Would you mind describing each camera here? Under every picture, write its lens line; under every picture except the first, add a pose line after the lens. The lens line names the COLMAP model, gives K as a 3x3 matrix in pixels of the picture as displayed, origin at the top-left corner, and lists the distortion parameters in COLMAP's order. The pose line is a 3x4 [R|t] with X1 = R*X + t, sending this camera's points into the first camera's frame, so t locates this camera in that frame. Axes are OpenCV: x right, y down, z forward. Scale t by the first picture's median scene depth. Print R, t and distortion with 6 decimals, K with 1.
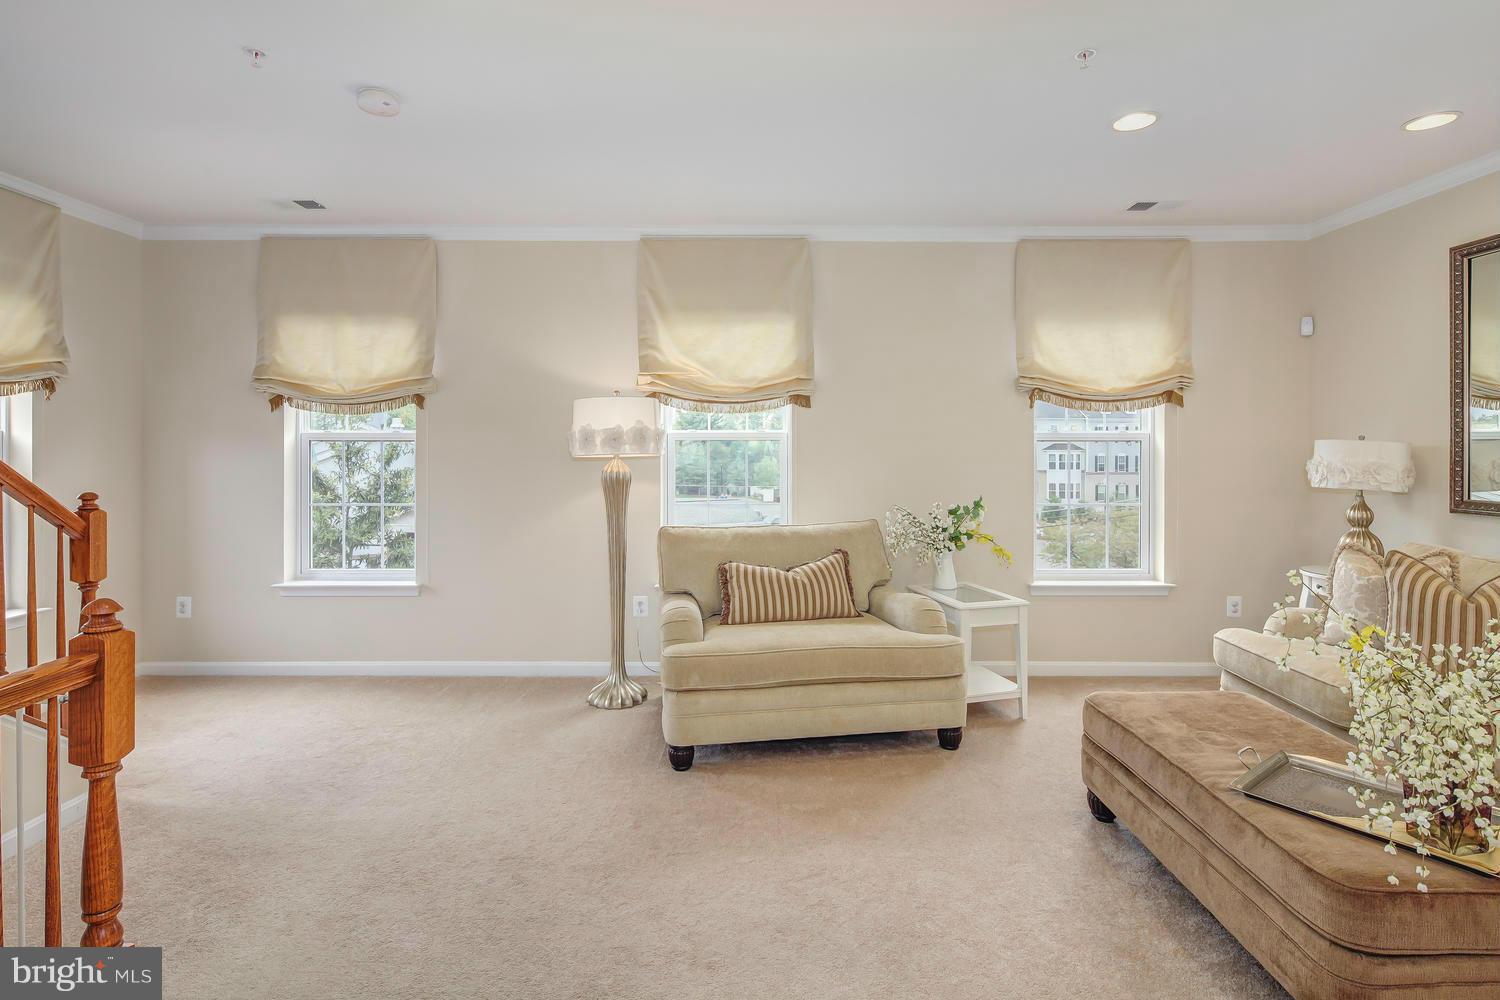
lens RADIAL K [[737.6, 0, 752.0], [0, 737.6, 447.6], [0, 0, 1]] dist [0.001024, -0.002805]
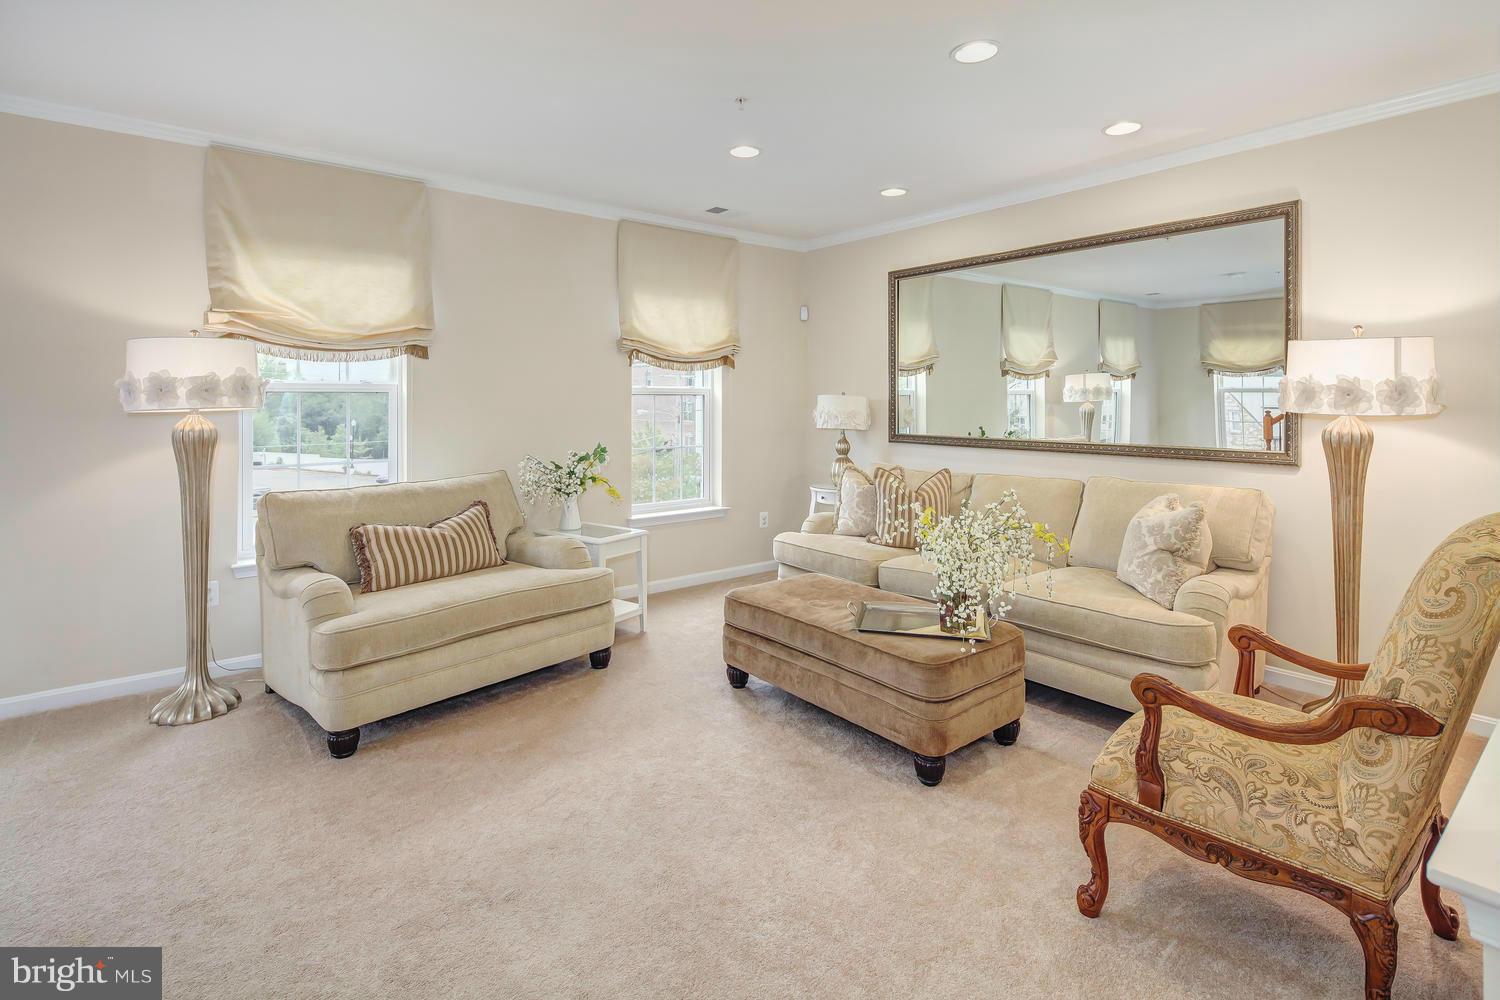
lens RADIAL K [[728.0, 0, 748.4], [0, 728.0, 397.4], [0, 0, 1]] dist [0.000898, -0.000789]
pose [[0.777782, 0.002965, 0.628527, -0.227230], [0.000645, 0.999985, -0.005516, 0.001983], [-0.628534, 0.004696, 0.777768, -0.005422]]
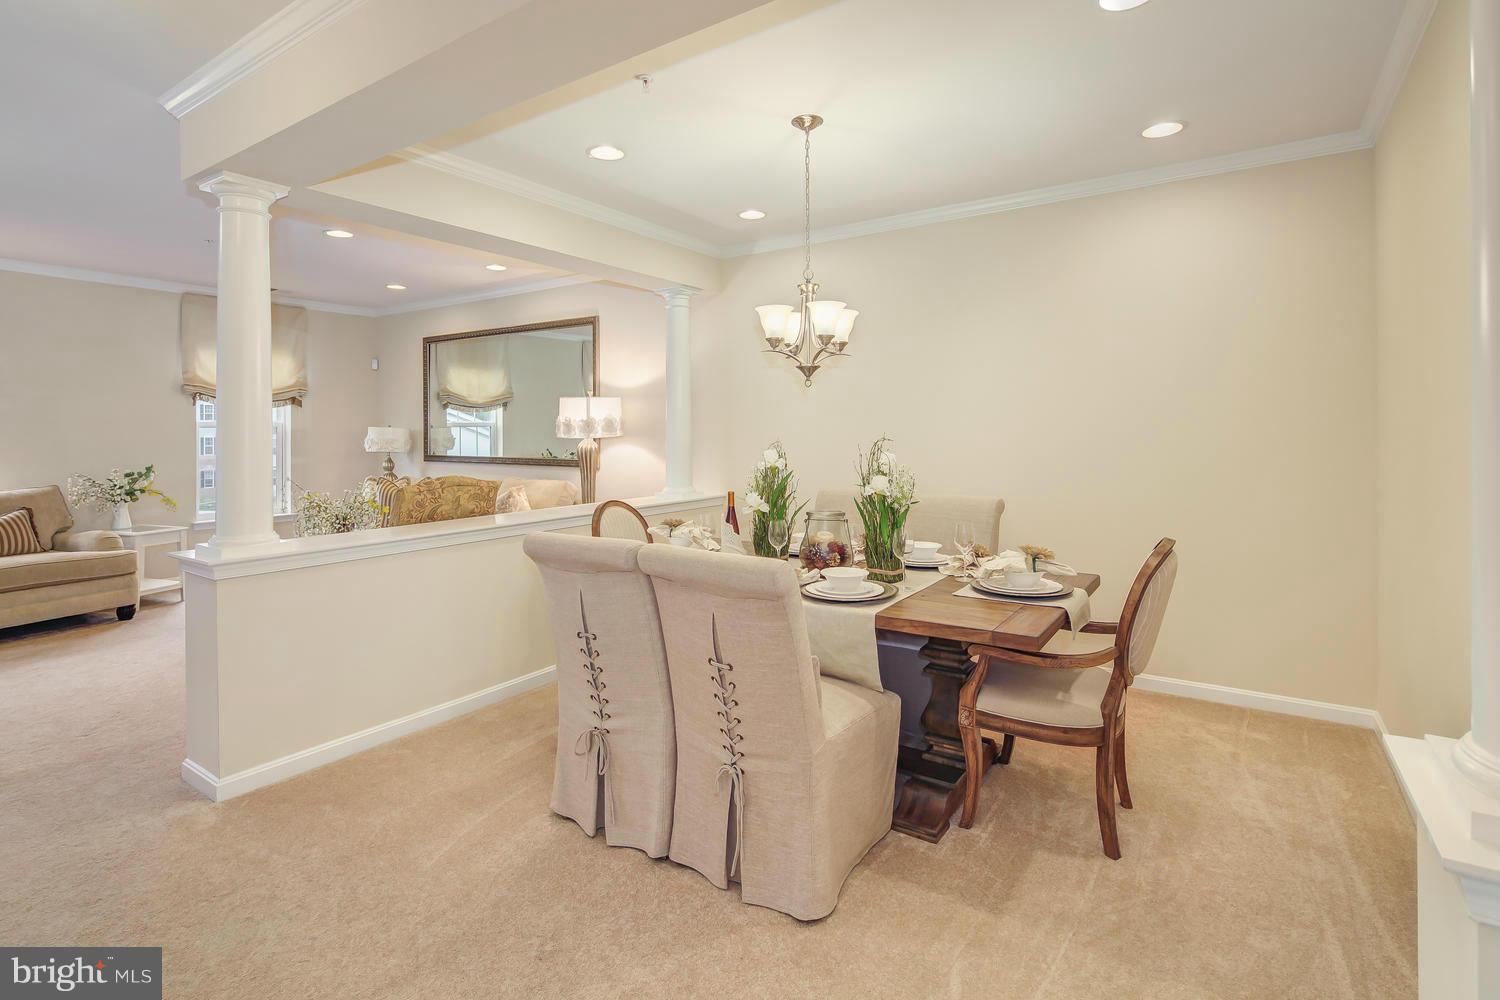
lens RADIAL K [[731.1, 0, 750.7], [0, 731.1, 426.9], [0, 0, 1]] dist [0.001264, -0.000782]
pose [[0.565437, -0.000472, 0.824791, -0.246217], [0.004532, 0.999987, -0.002535, -0.001648], [-0.824779, 0.005171, 0.565432, -0.912661]]
